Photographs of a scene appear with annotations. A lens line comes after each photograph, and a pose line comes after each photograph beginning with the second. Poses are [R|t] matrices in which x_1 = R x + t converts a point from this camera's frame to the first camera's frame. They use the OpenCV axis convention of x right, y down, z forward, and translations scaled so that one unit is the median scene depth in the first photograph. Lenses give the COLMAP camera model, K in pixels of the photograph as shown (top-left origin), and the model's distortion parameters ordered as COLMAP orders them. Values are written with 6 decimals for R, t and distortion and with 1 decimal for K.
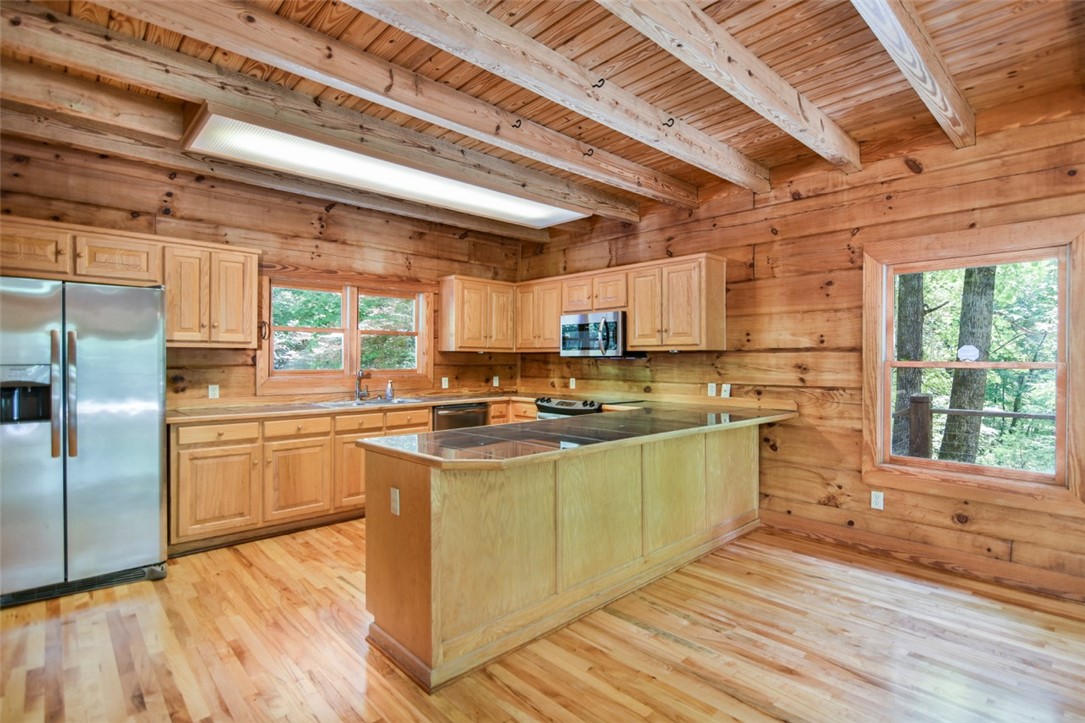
lens RADIAL K [[529.6, 0, 555.1], [0, 529.6, 359.7], [0, 0, 1]] dist [0.004354, -0.009210]
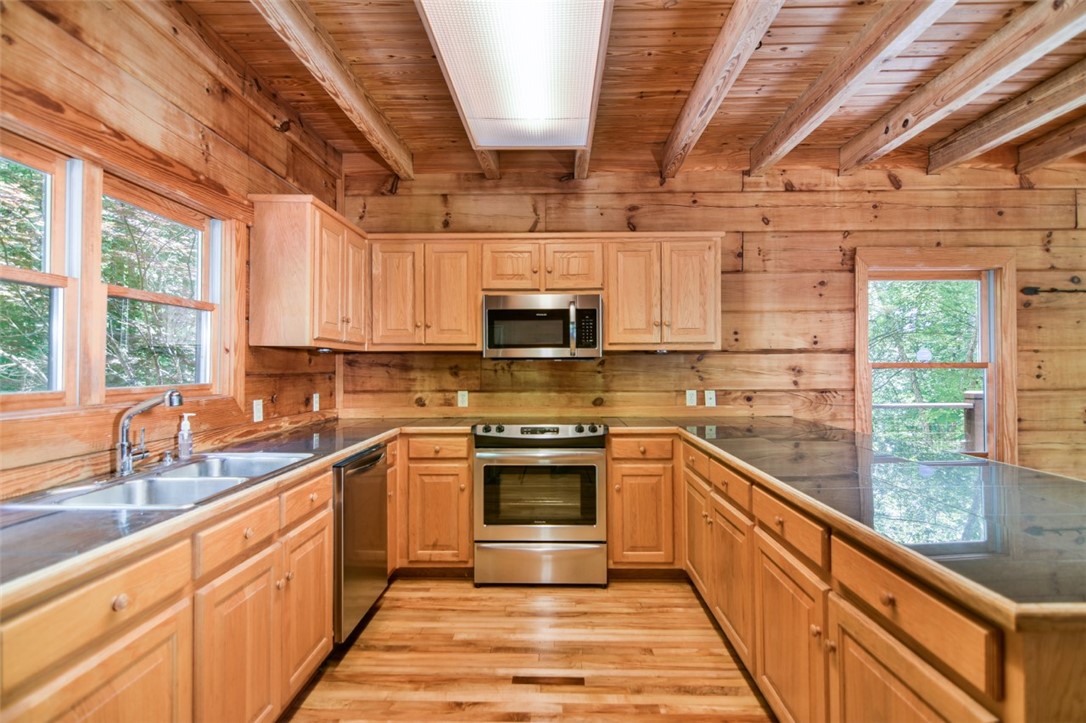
lens RADIAL K [[530.1, 0, 528.6], [0, 530.1, 362.1], [0, 0, 1]] dist [0.004354, -0.009210]
pose [[0.708392, -0.000348, 0.705819, -0.507154], [0.004812, 0.999979, -0.004337, 0.002849], [-0.705803, 0.006469, 0.708379, 0.629633]]
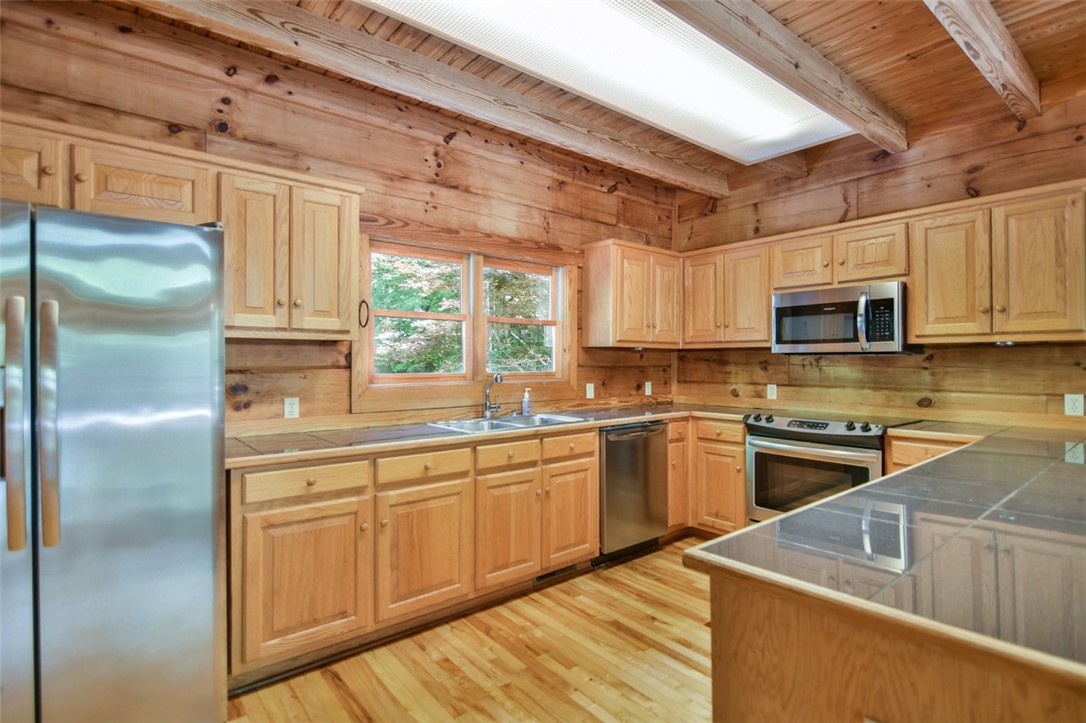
lens RADIAL K [[530.1, 0, 561.1], [0, 530.1, 359.8], [0, 0, 1]] dist [0.004354, -0.009210]
pose [[0.998458, -0.003519, -0.055408, -0.280220], [0.003333, 0.999988, -0.003454, 0.004774], [0.055420, 0.003264, 0.998458, 0.370560]]
